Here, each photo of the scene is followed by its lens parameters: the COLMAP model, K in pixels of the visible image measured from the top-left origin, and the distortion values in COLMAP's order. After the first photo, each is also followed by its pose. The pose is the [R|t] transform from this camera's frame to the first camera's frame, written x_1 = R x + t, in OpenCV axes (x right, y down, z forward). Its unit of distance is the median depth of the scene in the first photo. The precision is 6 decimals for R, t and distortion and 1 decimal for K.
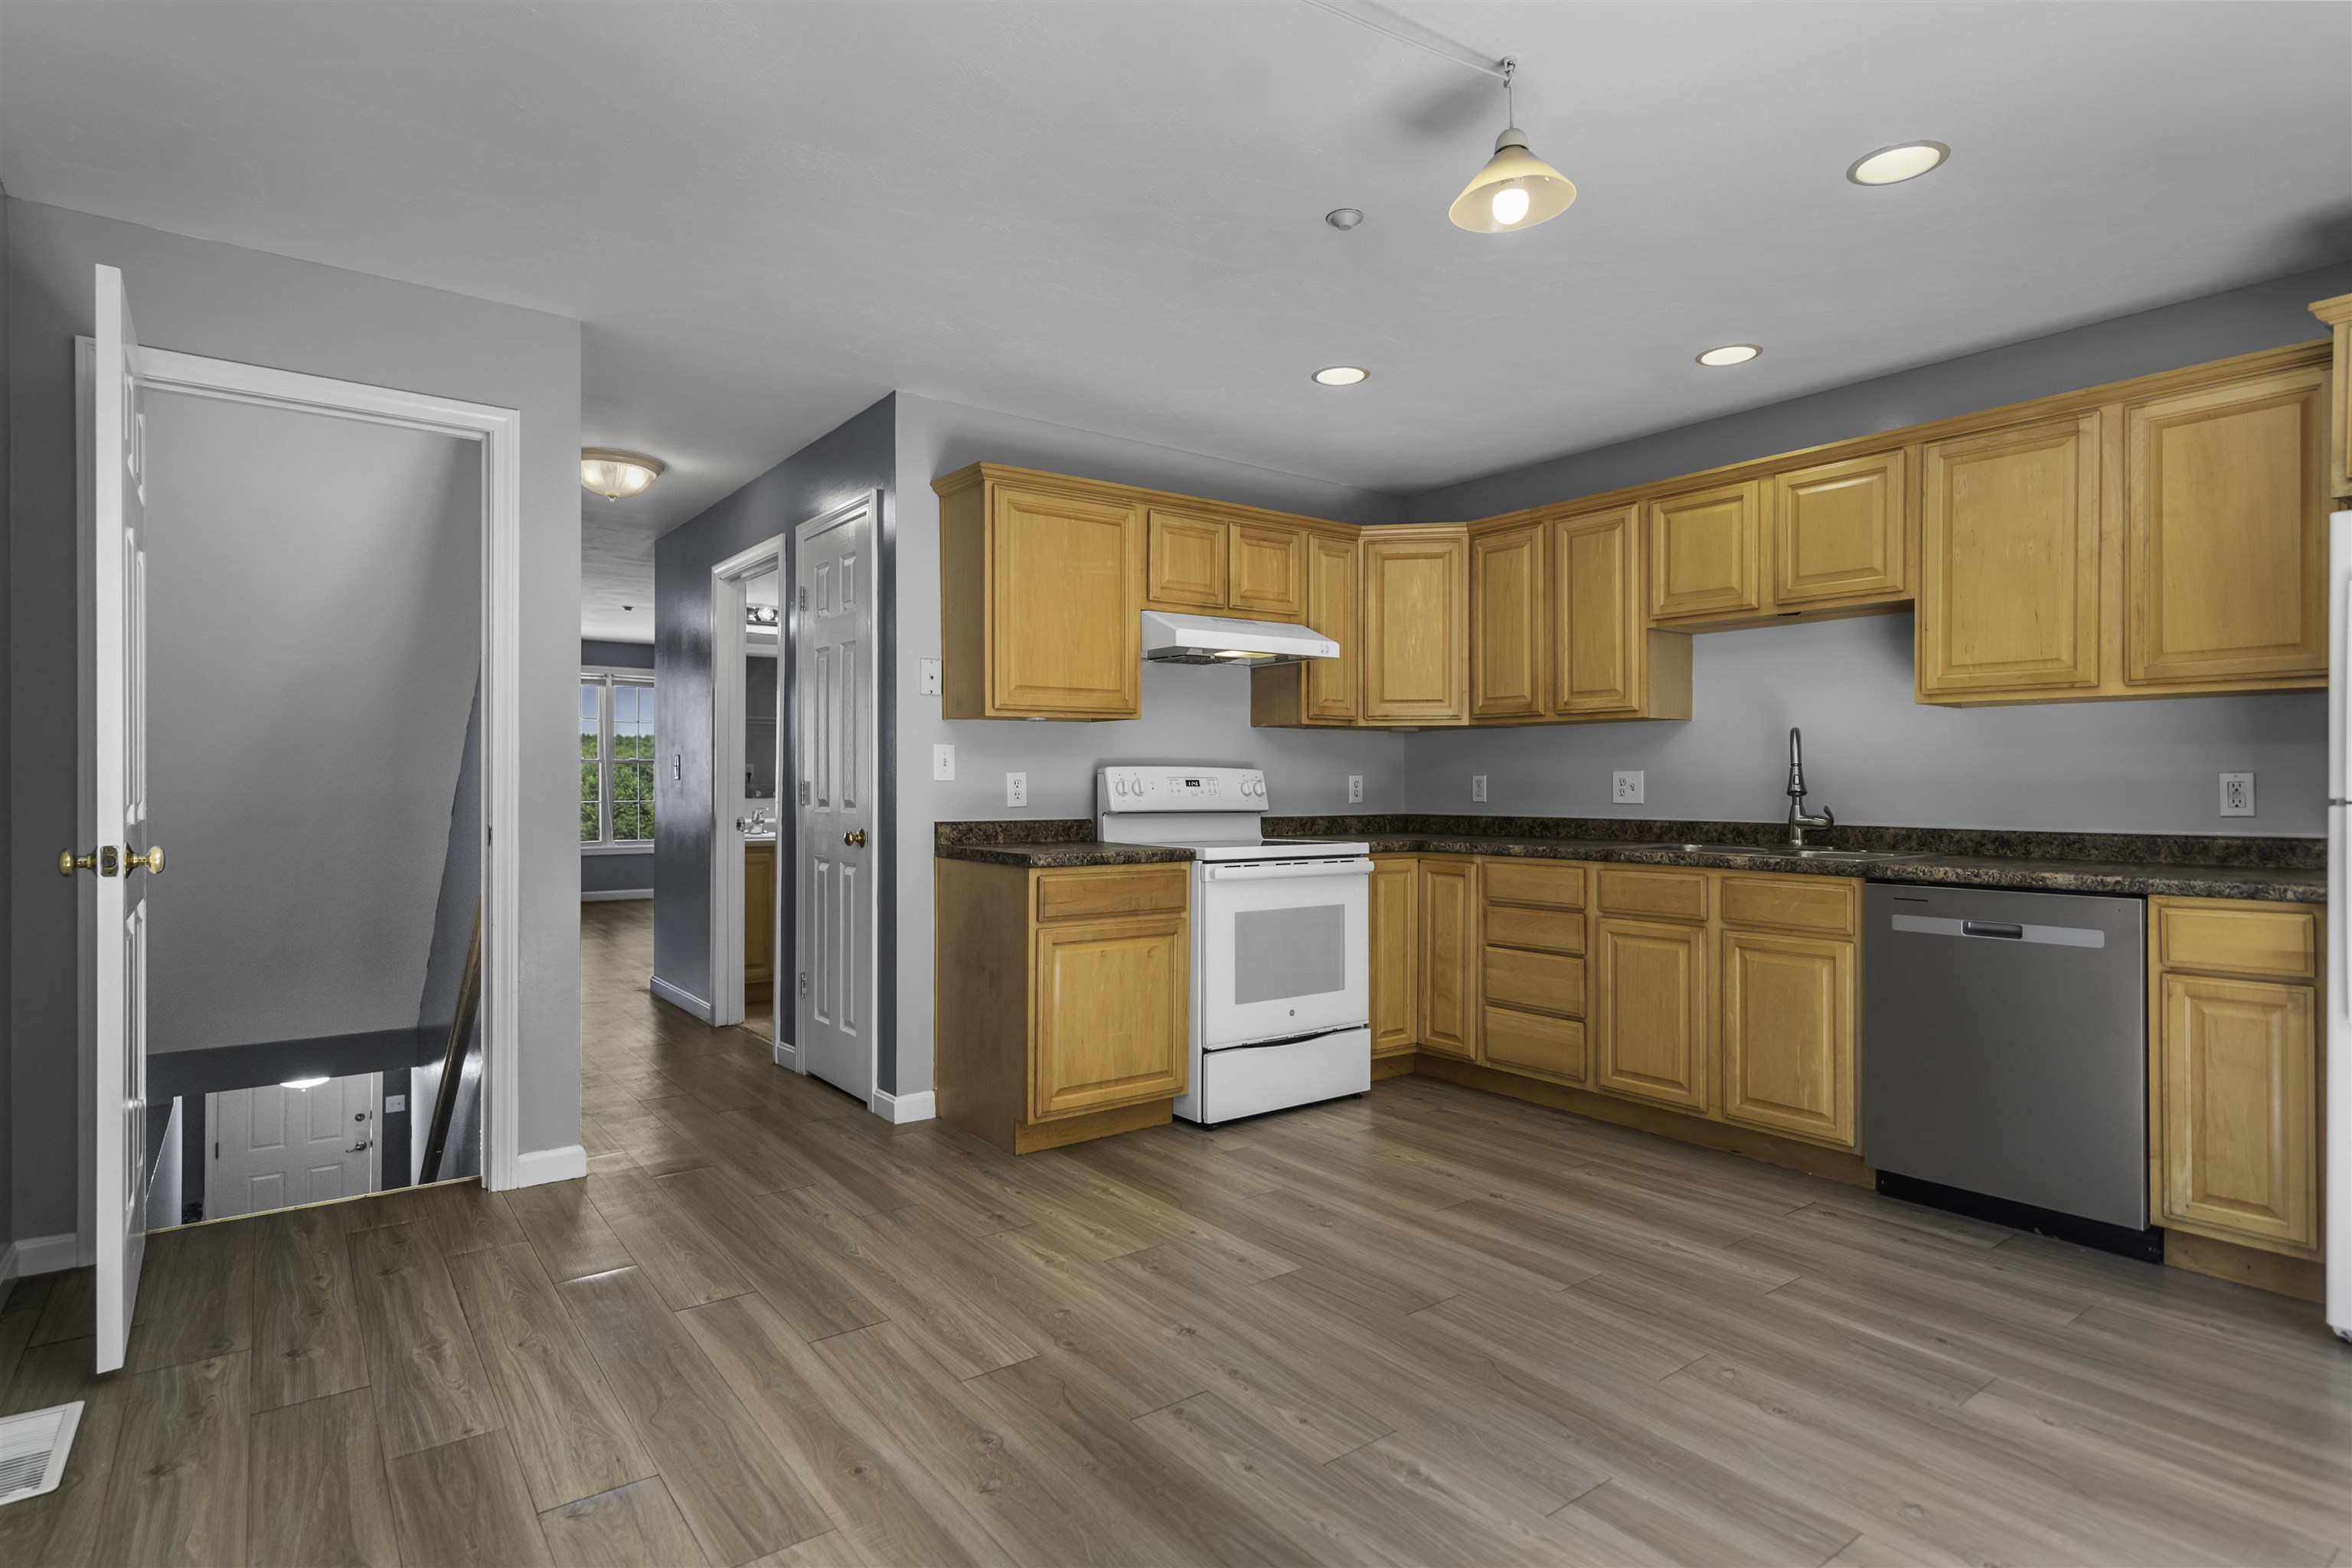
lens RADIAL K [[1207.5, 0, 1180.7], [0, 1207.5, 795.1], [0, 0, 1]] dist [0.001577, 0.000867]
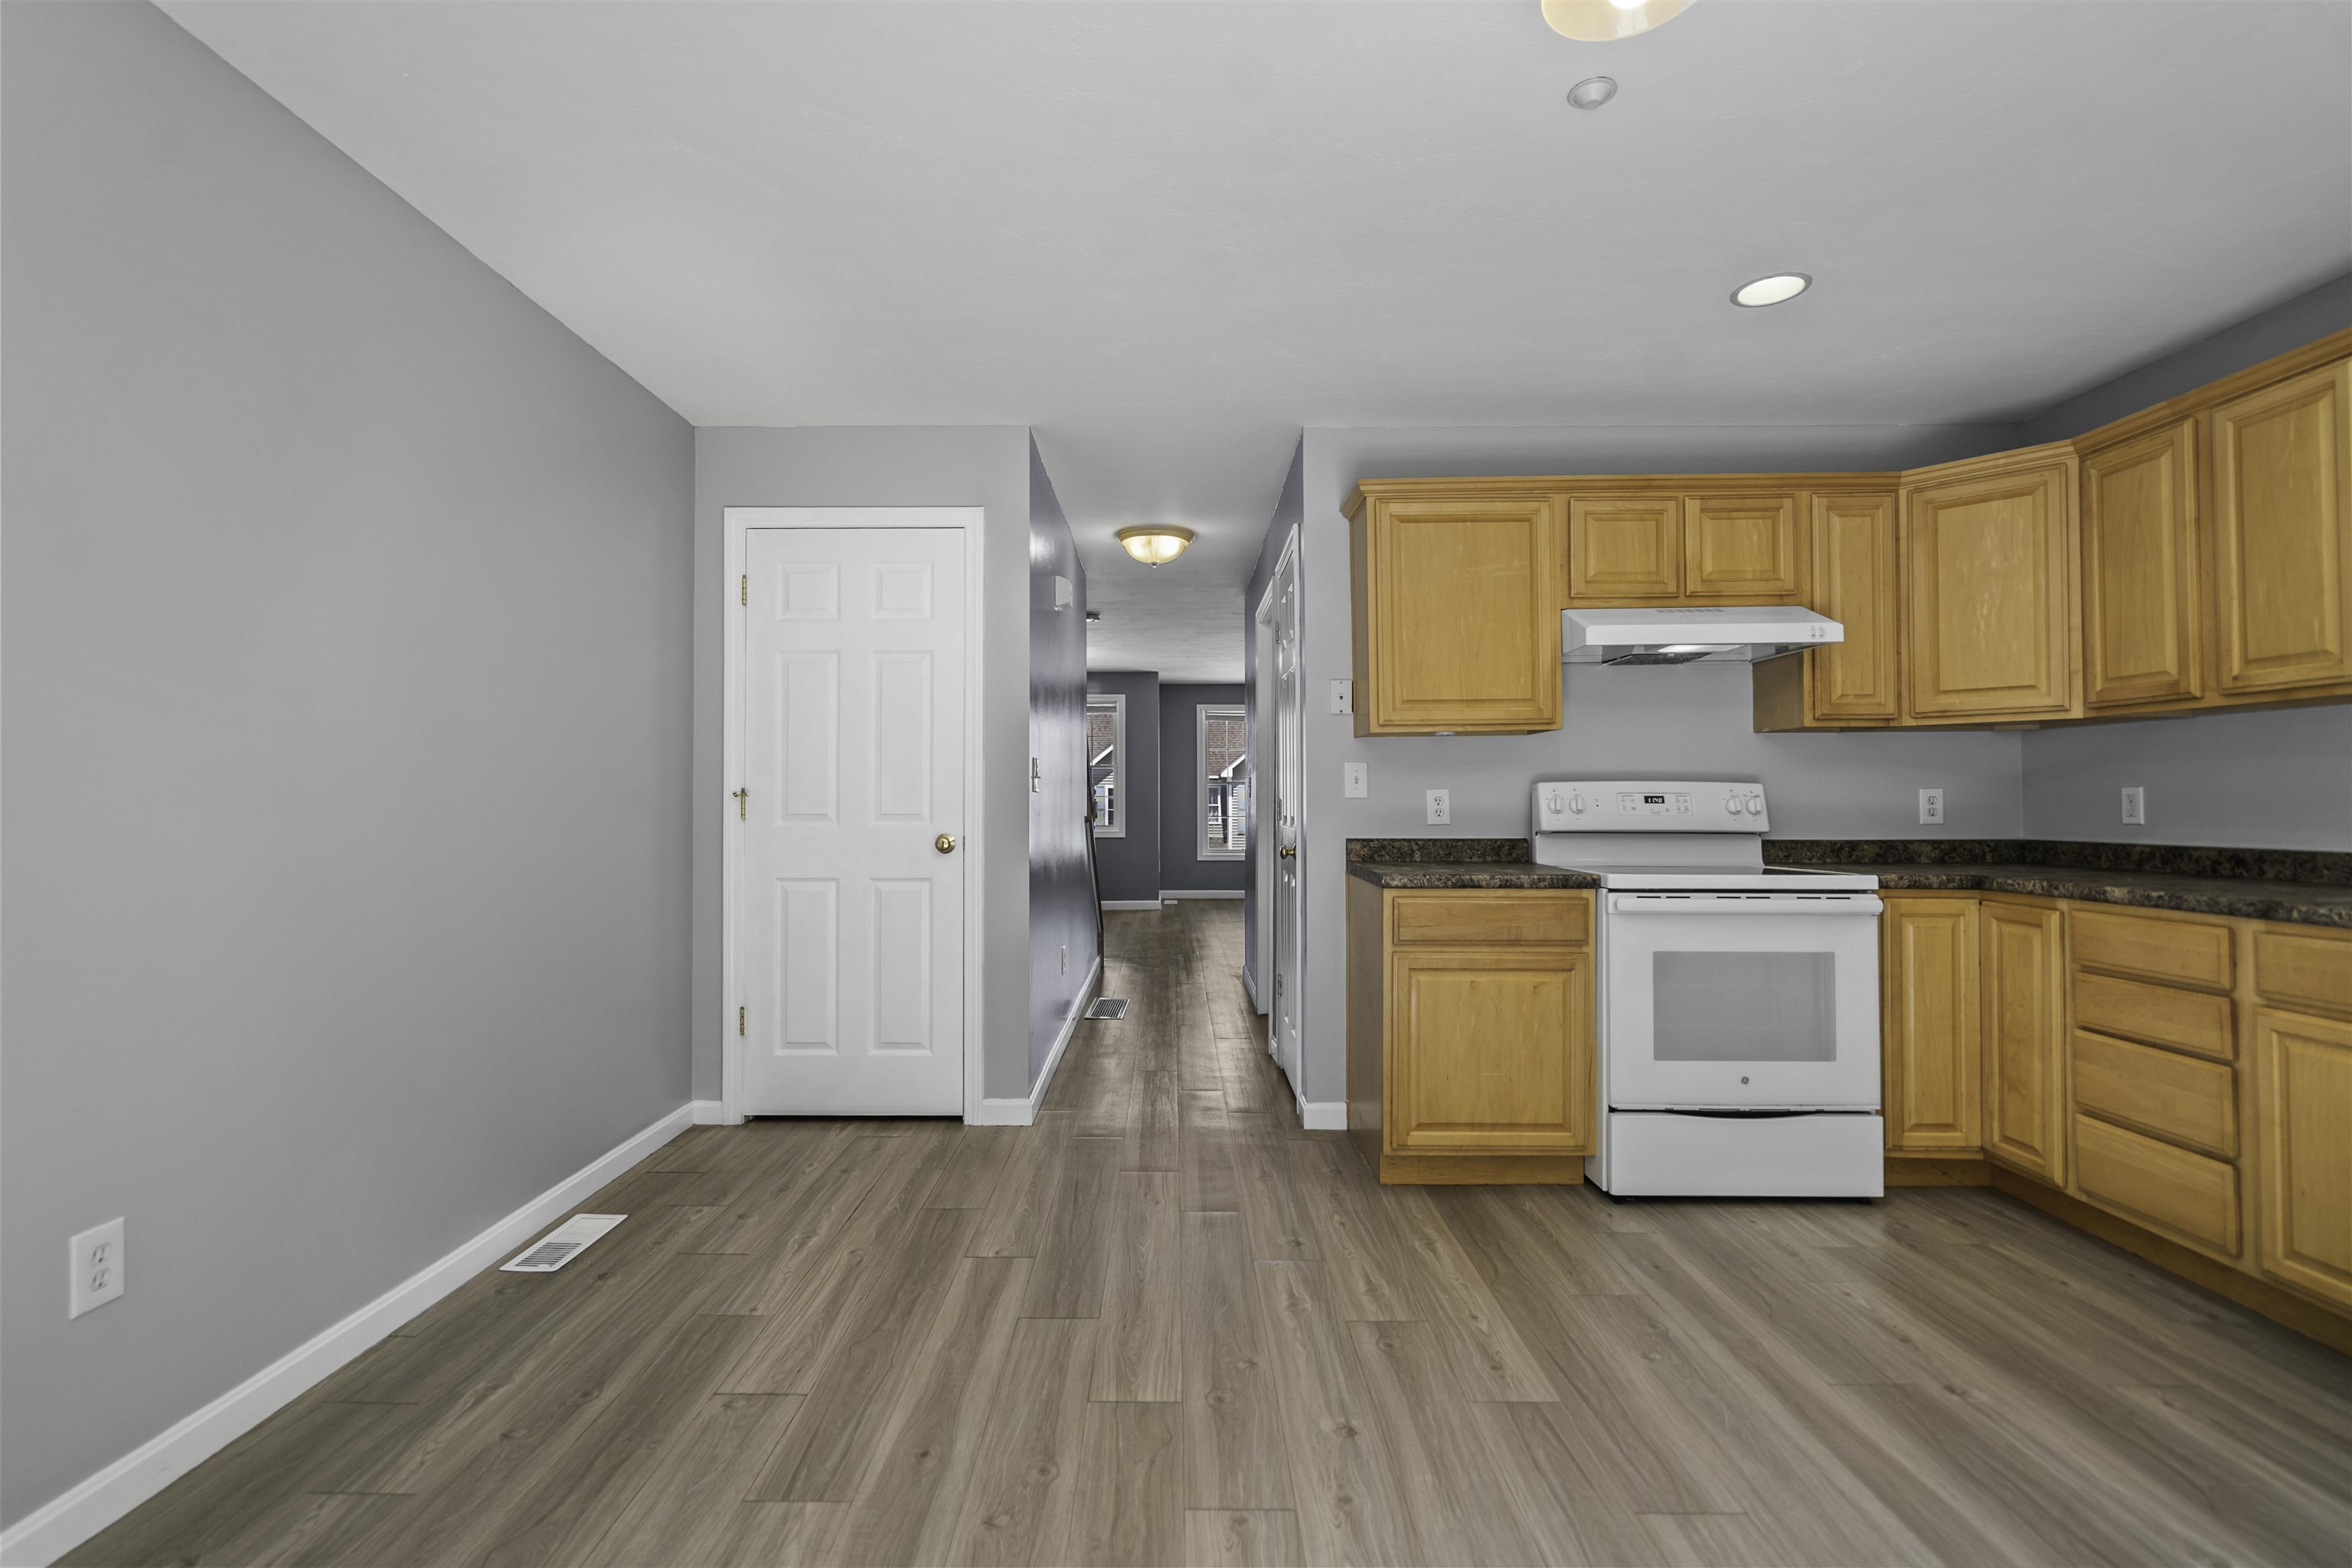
lens RADIAL K [[1077.5, 0, 1168.1], [0, 1077.5, 789.7], [0, 0, 1]] dist [-0.001089, -0.000120]
pose [[0.790697, -0.009198, -0.612138, 0.236363], [-0.003113, 0.999814, -0.019044, -0.001239], [0.612199, 0.016963, 0.790522, 0.186469]]
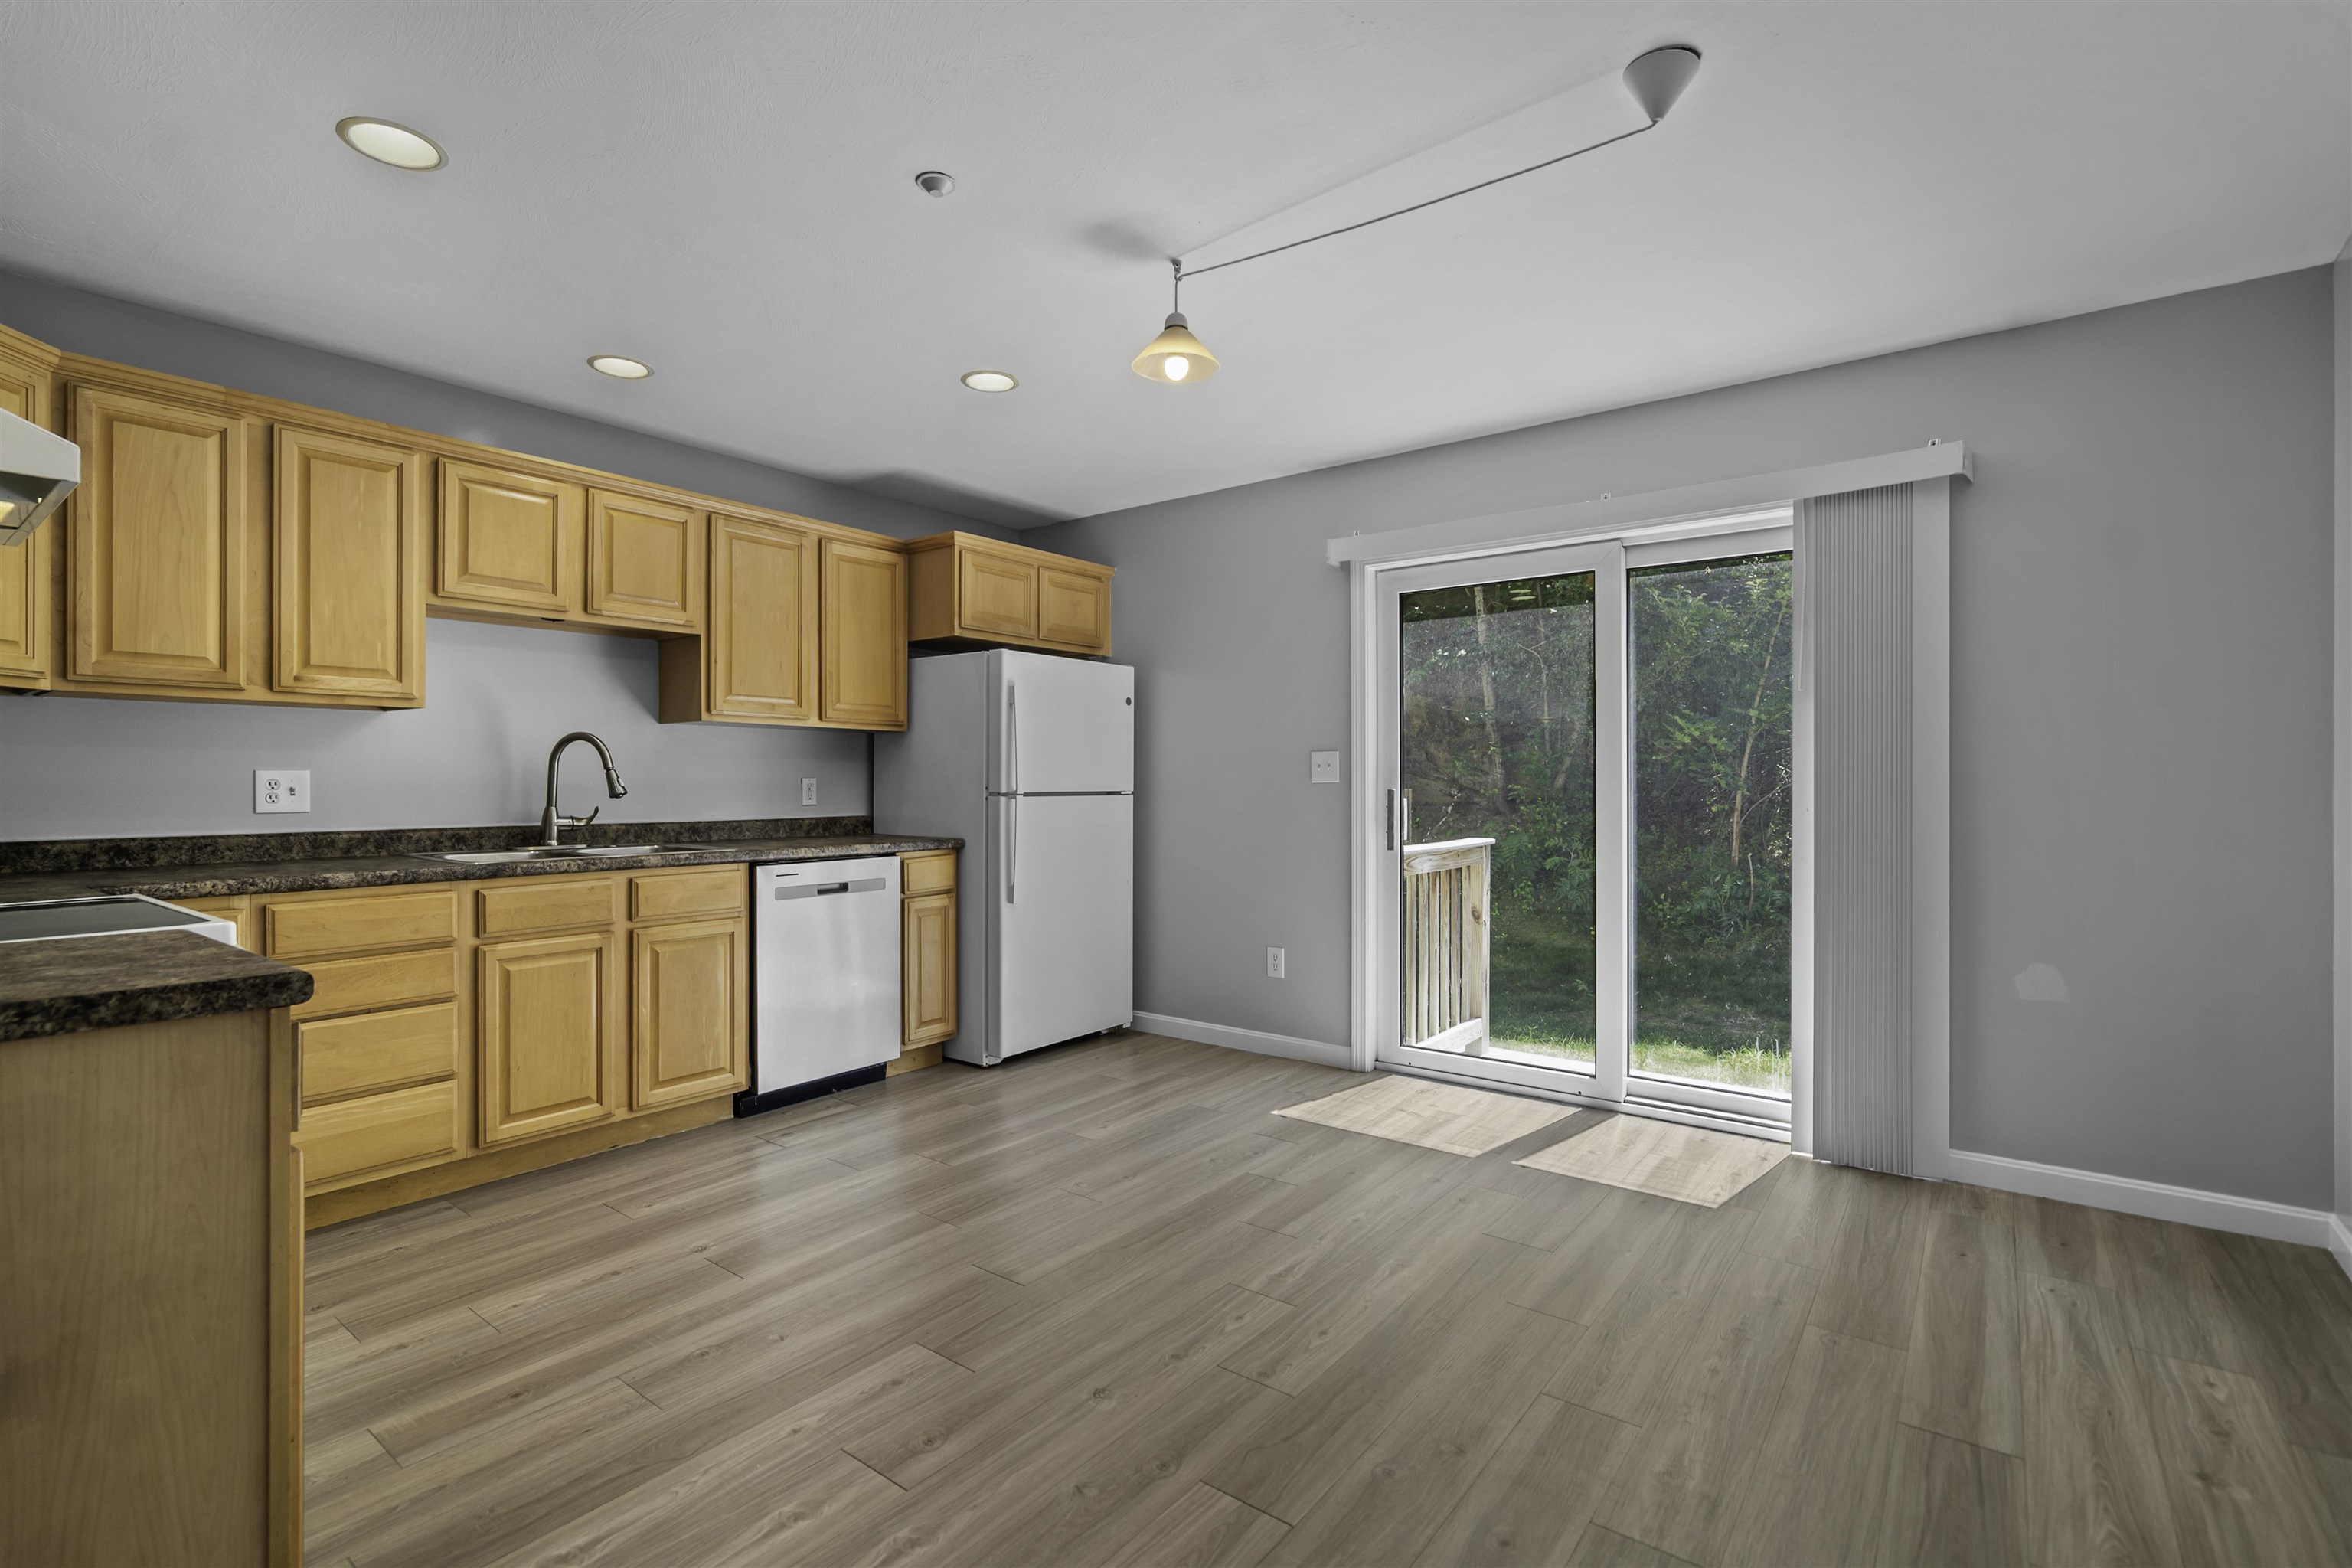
lens RADIAL K [[1055.9, 0, 1165.1], [0, 1055.9, 787.1], [0, 0, 1]] dist [-0.002432, 0.000002]
pose [[-0.251910, -0.006758, 0.967727, -0.478751], [0.008534, 0.999921, 0.009204, -0.012109], [-0.967713, 0.010577, -0.251833, 0.711297]]
